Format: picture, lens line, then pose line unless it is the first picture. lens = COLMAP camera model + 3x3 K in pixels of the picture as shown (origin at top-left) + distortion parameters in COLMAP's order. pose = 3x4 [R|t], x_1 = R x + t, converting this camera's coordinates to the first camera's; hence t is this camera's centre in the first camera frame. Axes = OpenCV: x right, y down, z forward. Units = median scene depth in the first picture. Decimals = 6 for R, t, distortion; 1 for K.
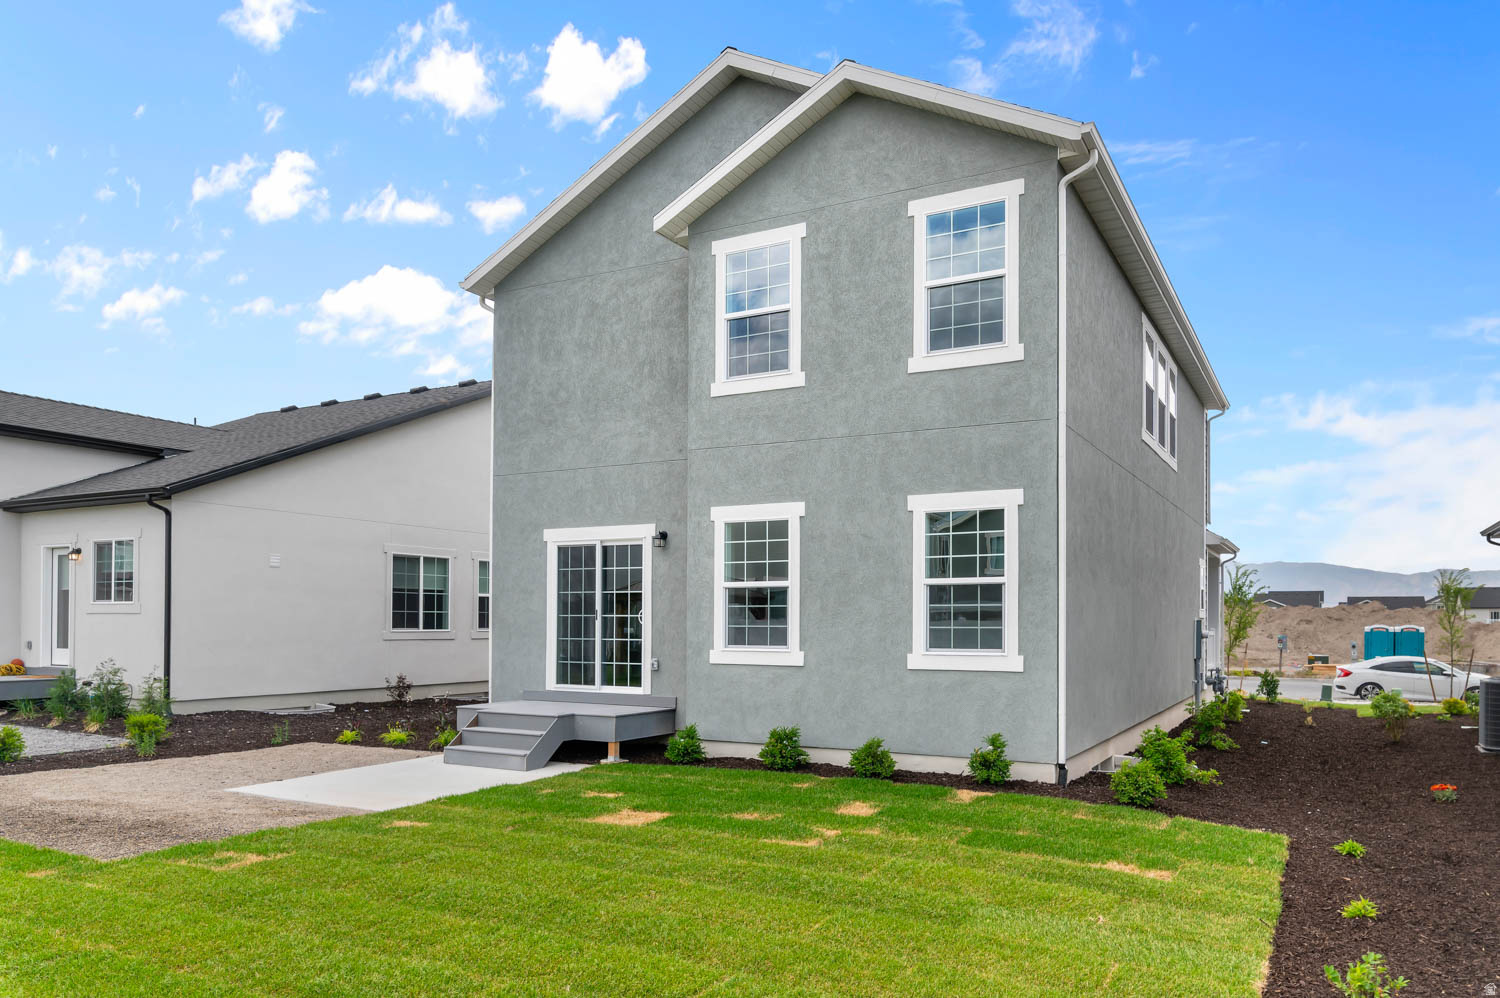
lens RADIAL K [[1045.6, 0, 758.8], [0, 1045.6, 502.7], [0, 0, 1]] dist [-0.002254, 0.001319]
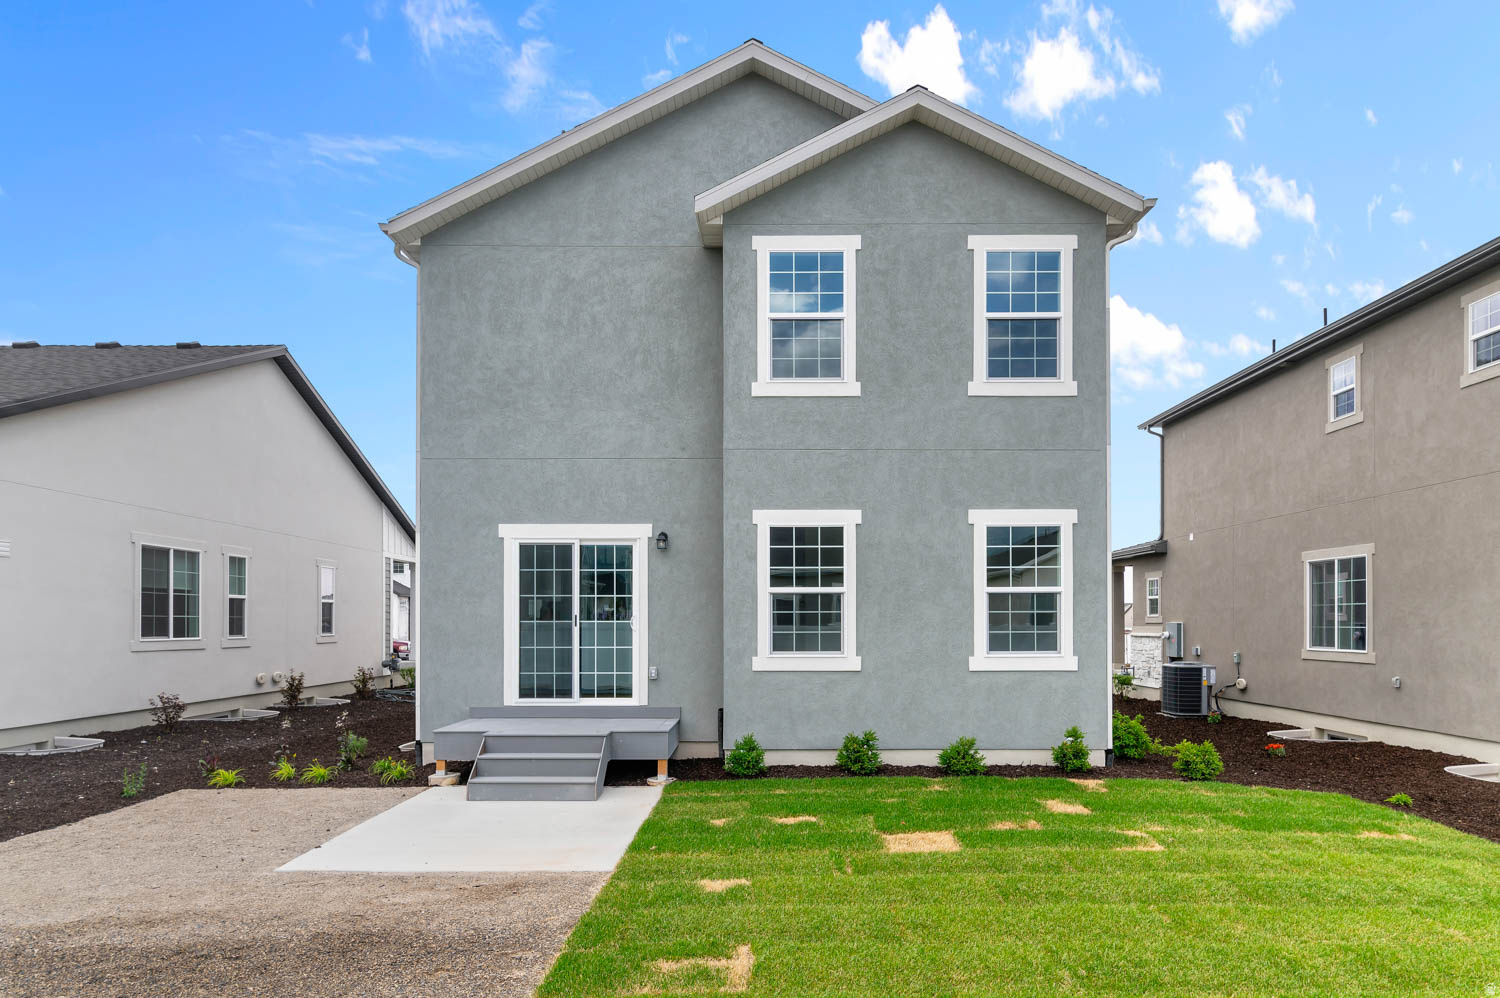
lens RADIAL K [[907.6, 0, 761.5], [0, 907.6, 542.4], [0, 0, 1]] dist [-0.001219, 0.001435]
pose [[0.873674, 0.038707, 0.484970, -0.454323], [-0.050977, 0.998626, 0.012132, 0.024053], [-0.483834, -0.035322, 0.874447, 0.264478]]
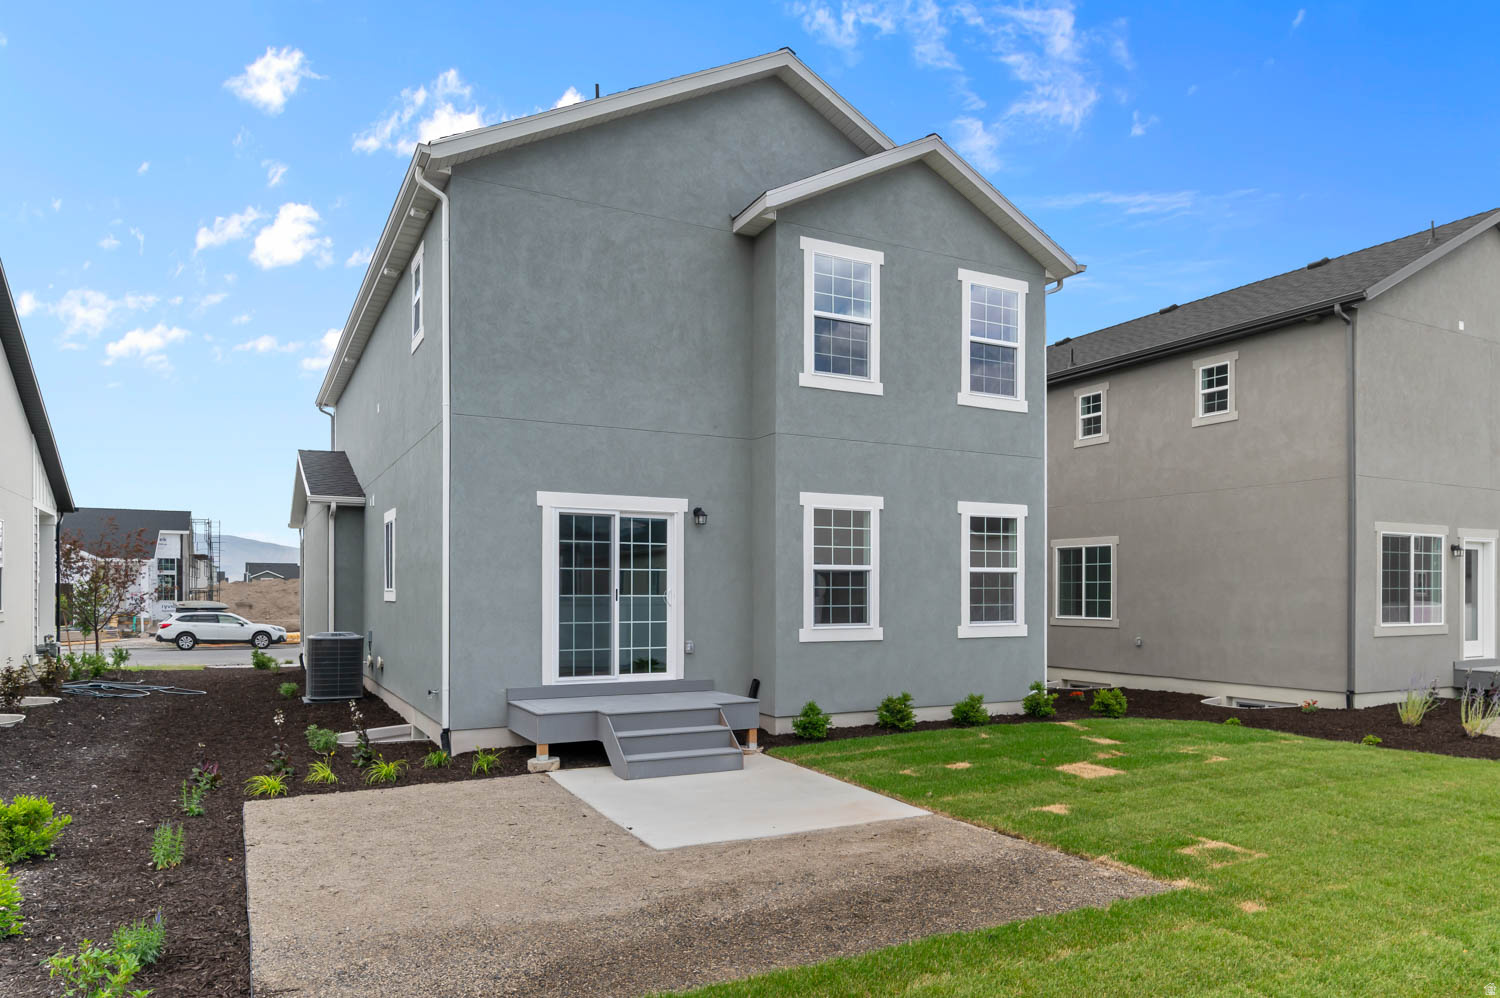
lens RADIAL K [[971.4, 0, 762.9], [0, 971.4, 500.2], [0, 0, 1]] dist [0.000450, -0.001889]
pose [[0.535022, 0.078310, 0.841201, -0.895303], [-0.094585, 0.994987, -0.032469, 0.048161], [-0.839527, -0.062193, 0.539747, 0.519166]]
